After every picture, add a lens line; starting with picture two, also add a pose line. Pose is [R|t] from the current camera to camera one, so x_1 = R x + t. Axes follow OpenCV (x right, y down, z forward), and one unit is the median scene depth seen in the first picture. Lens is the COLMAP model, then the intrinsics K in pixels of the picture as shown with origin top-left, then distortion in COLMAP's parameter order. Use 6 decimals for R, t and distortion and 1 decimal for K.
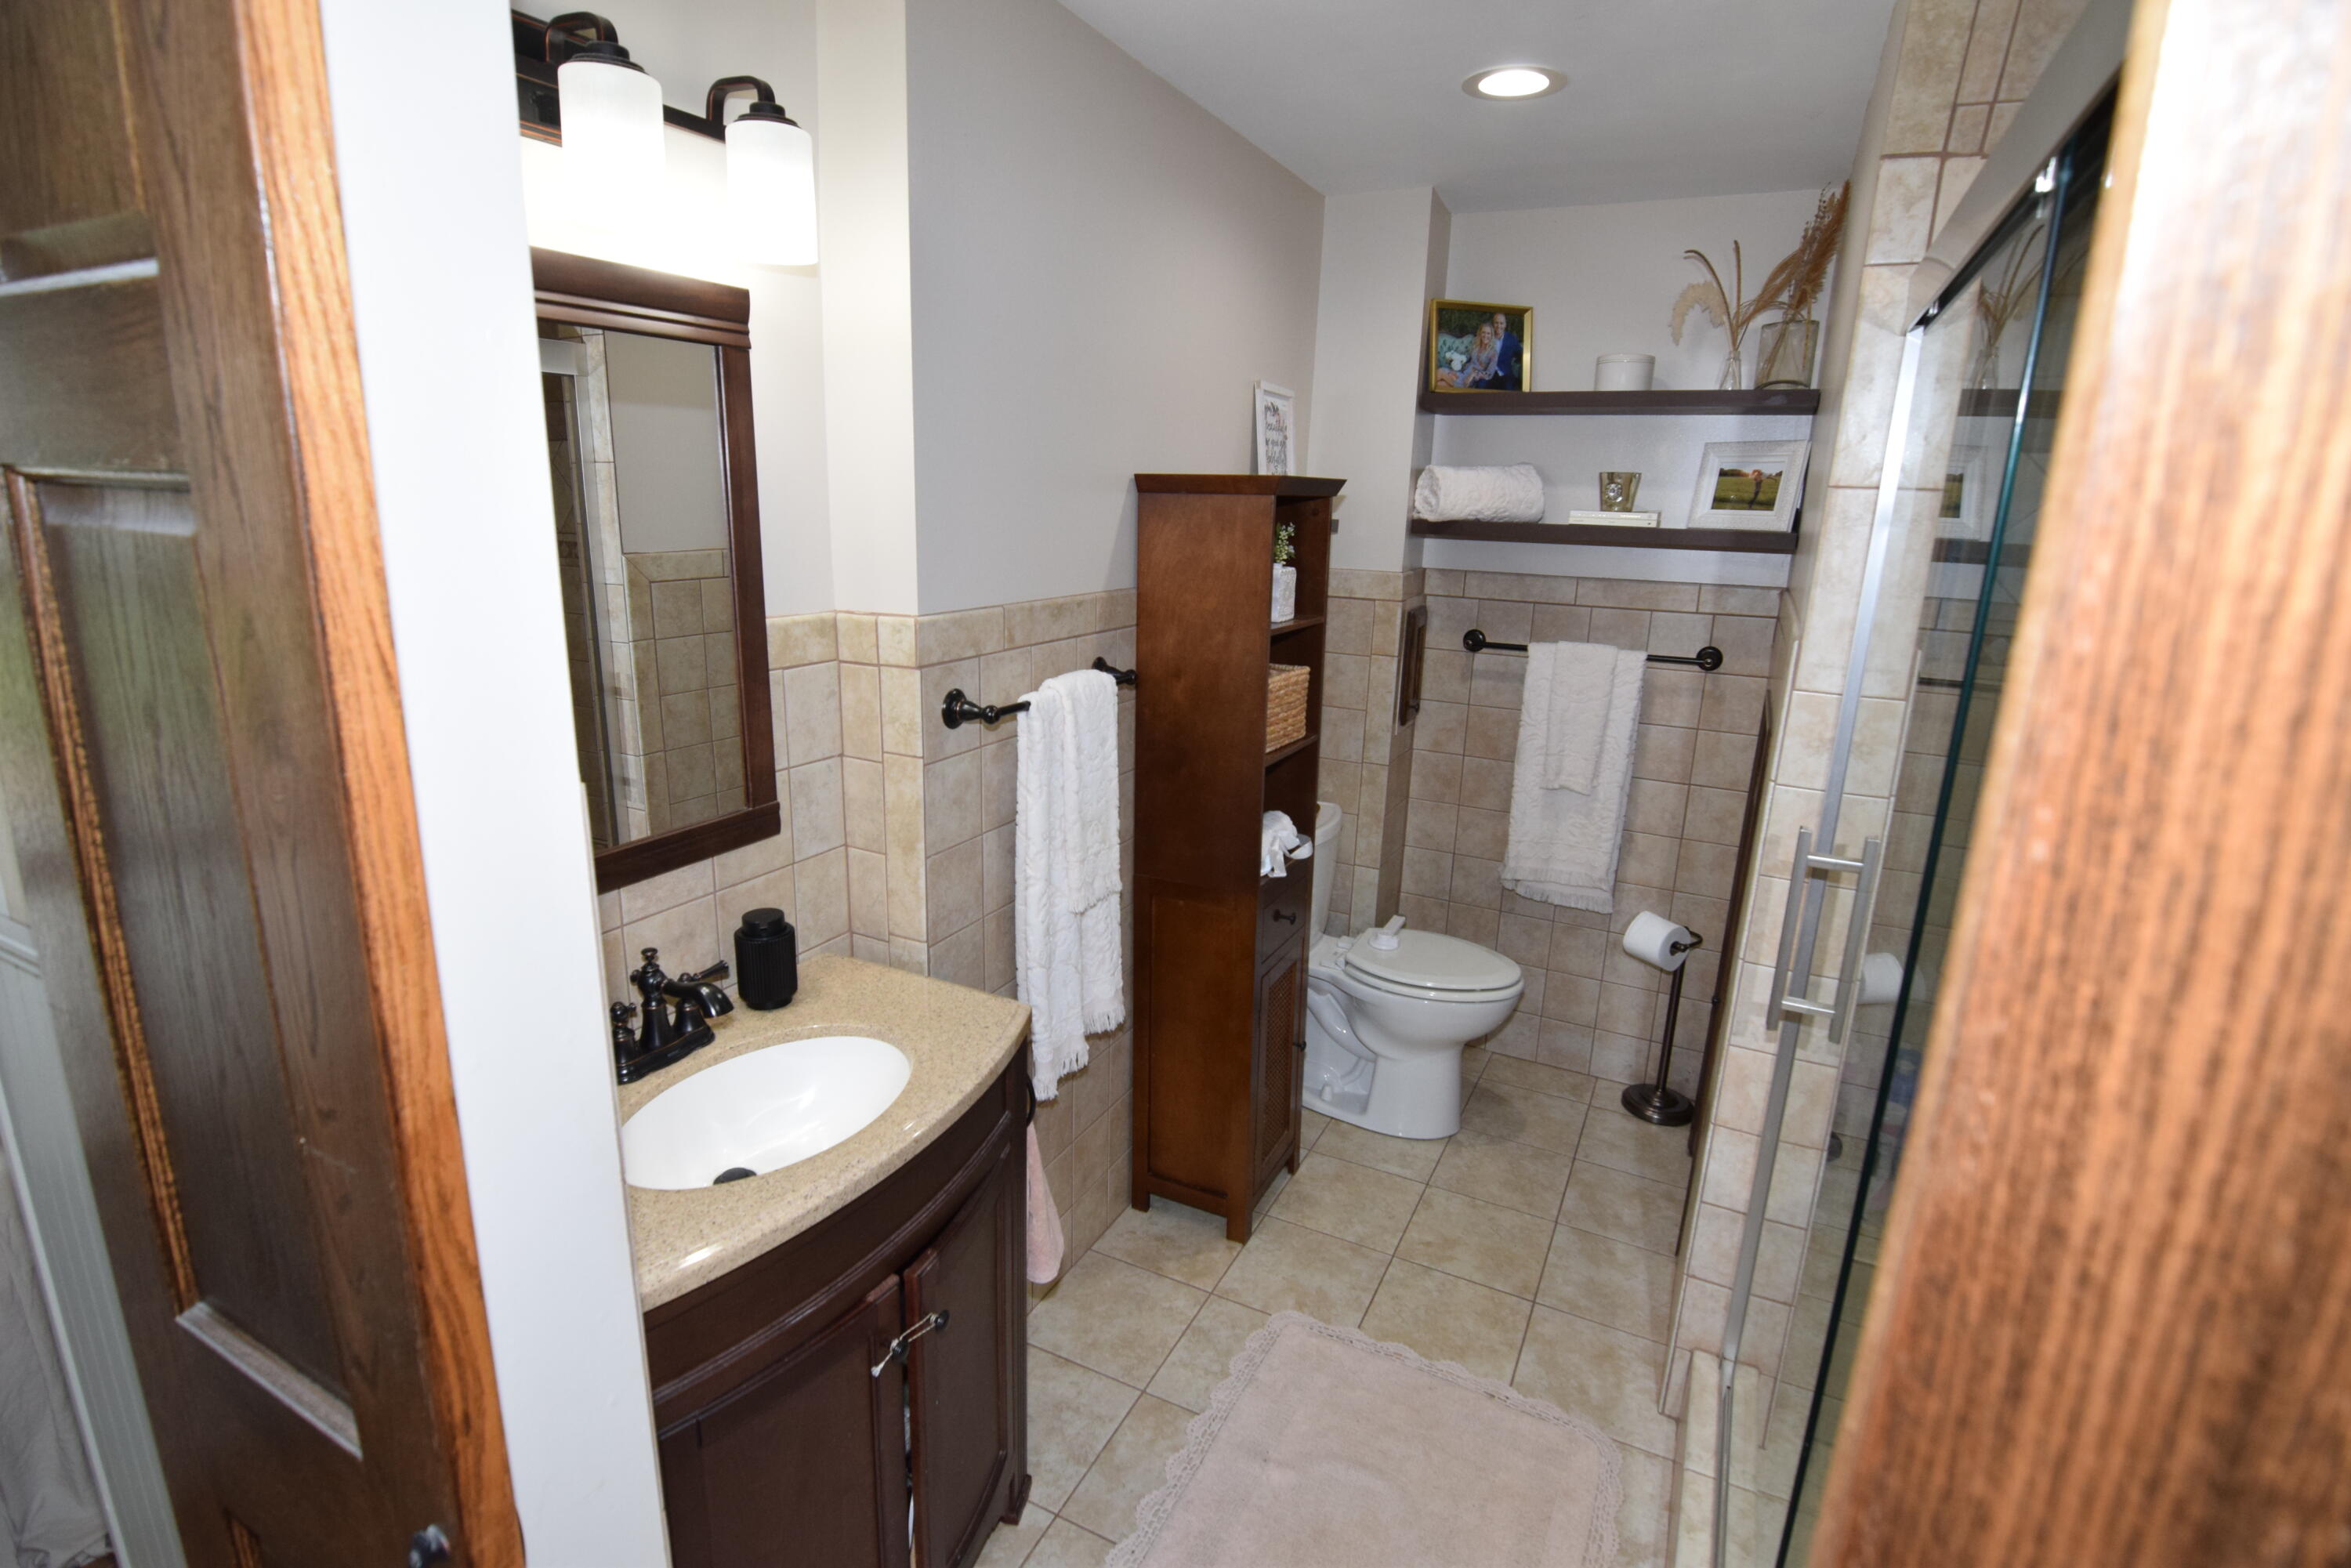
lens RADIAL K [[1136.6, 0, 1167.0], [0, 1136.6, 778.3], [0, 0, 1]] dist [-0.002809, -0.013664]
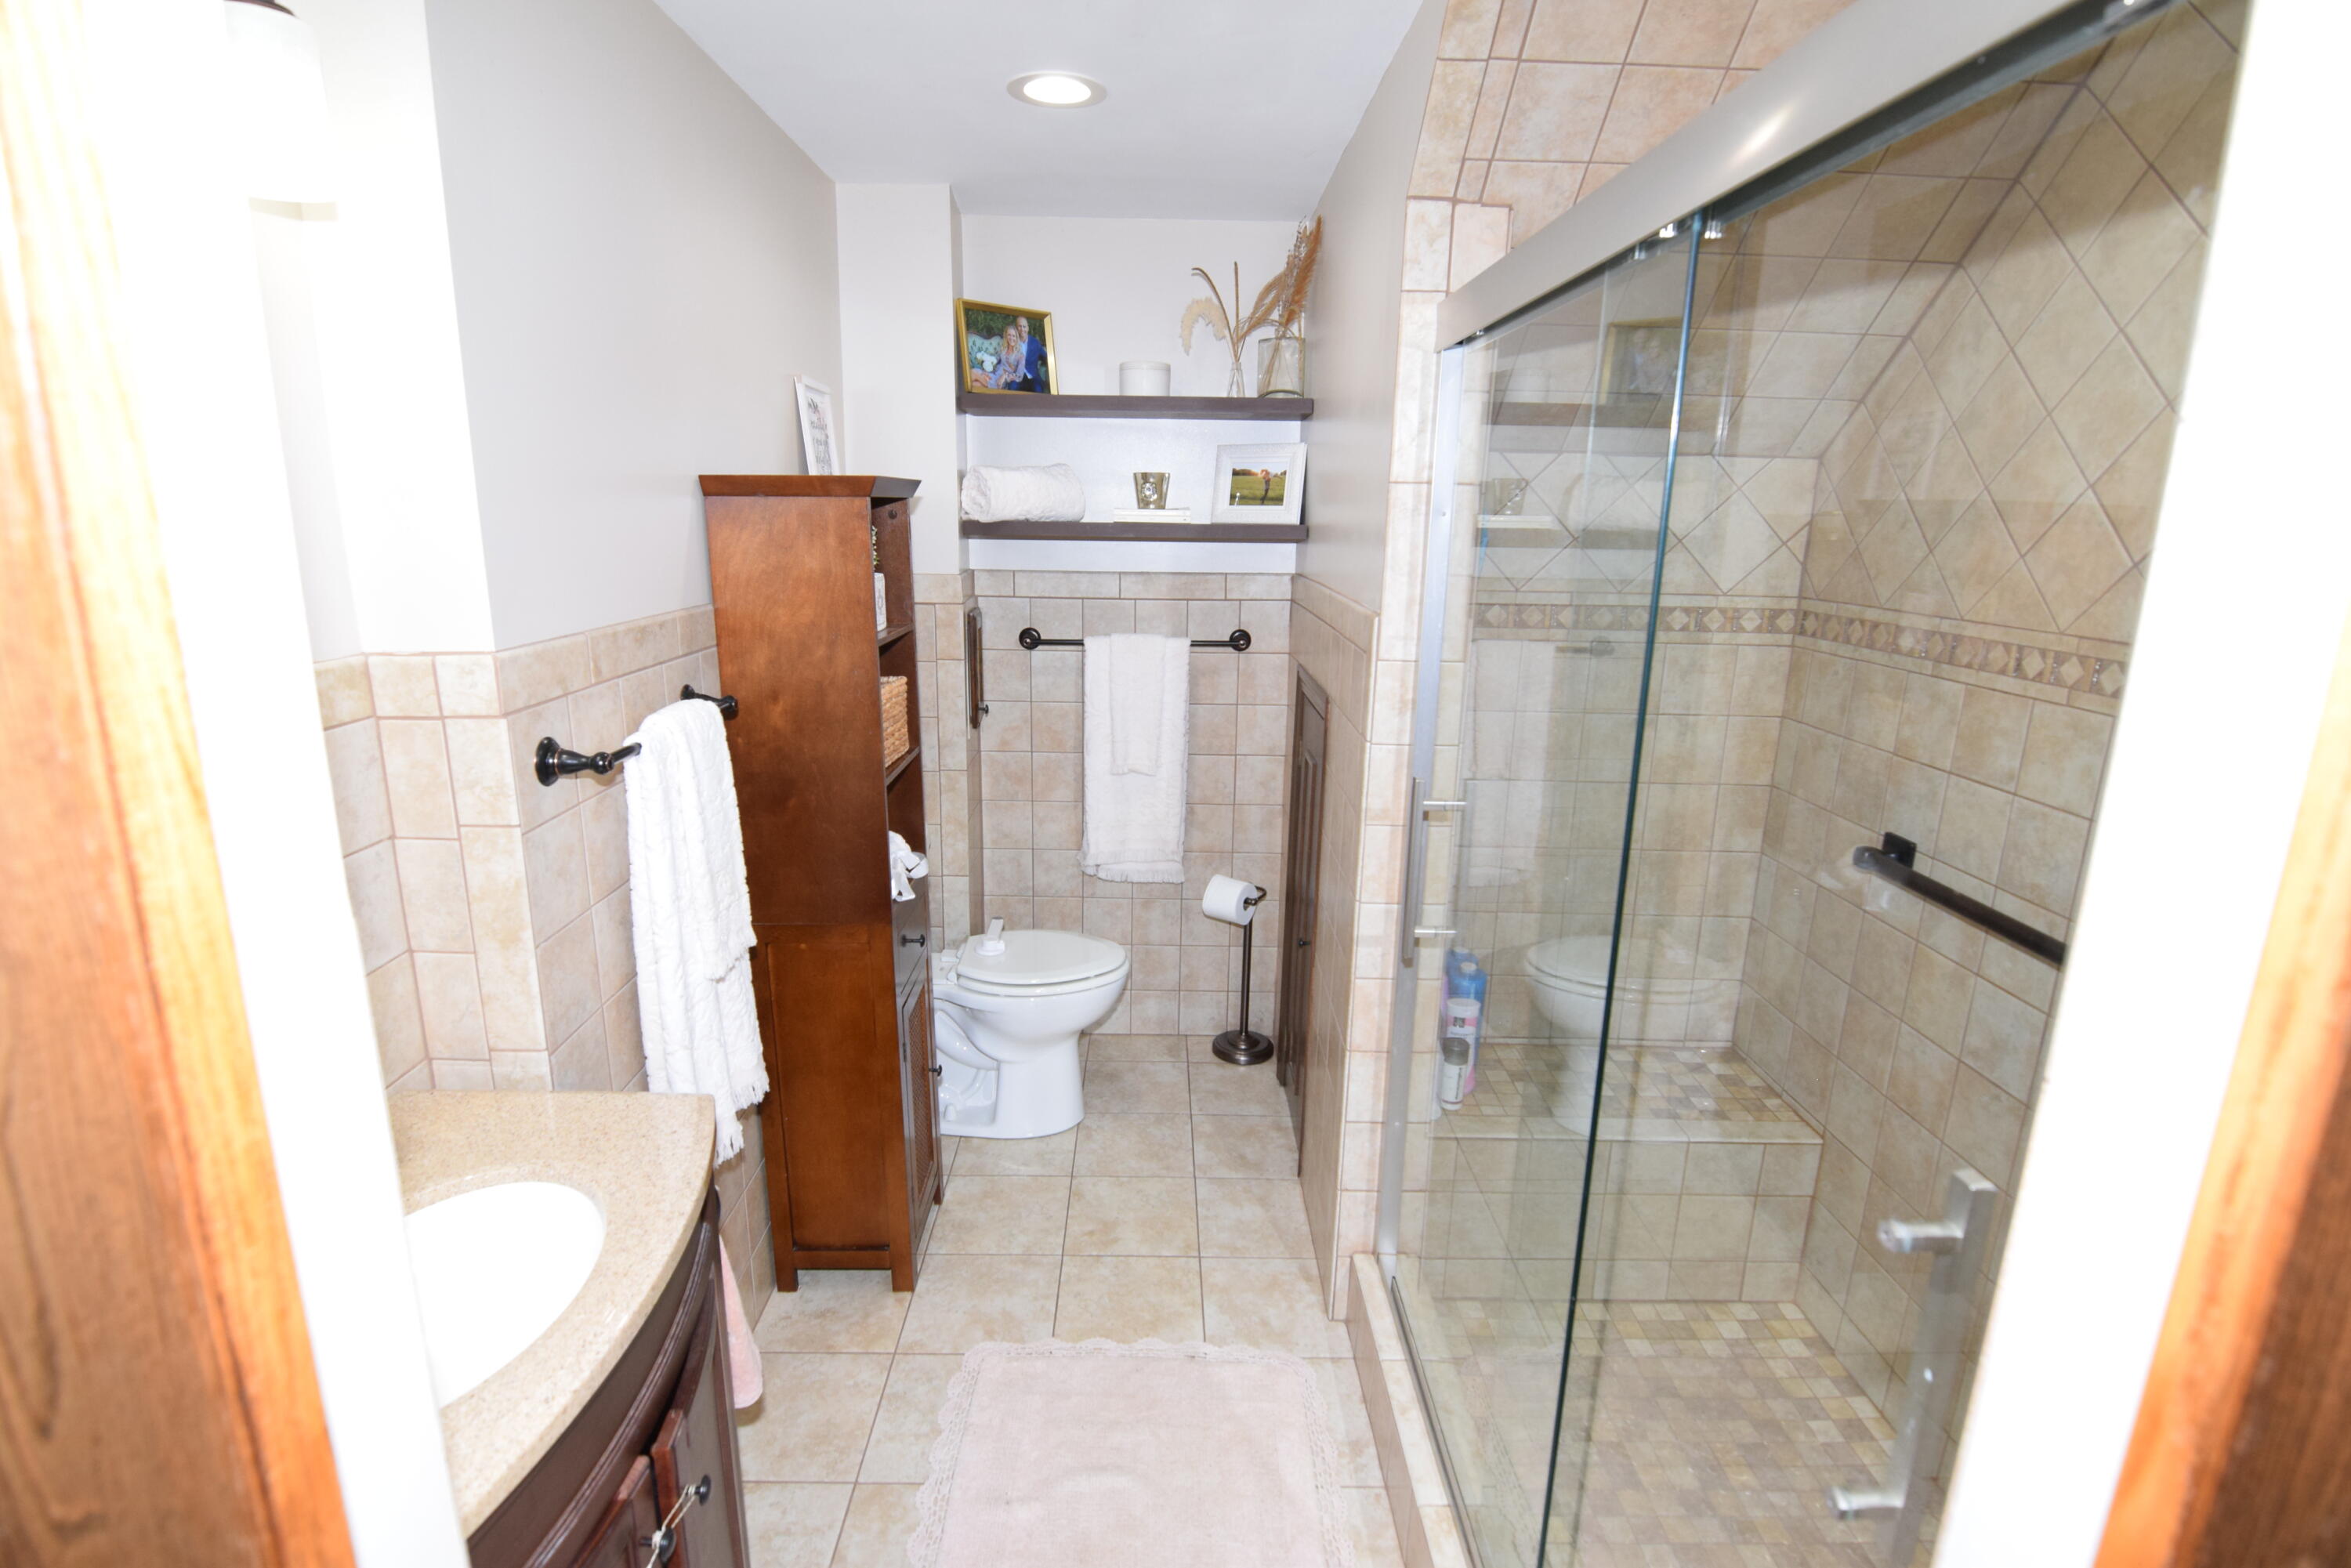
lens RADIAL K [[1136.6, 0, 1167.0], [0, 1136.6, 778.3], [0, 0, 1]] dist [-0.002809, -0.013664]
pose [[0.888237, -0.121926, 0.442910, -0.114473], [0.122985, 0.992056, 0.026455, -0.011767], [-0.442617, 0.030973, 0.896175, 0.050887]]
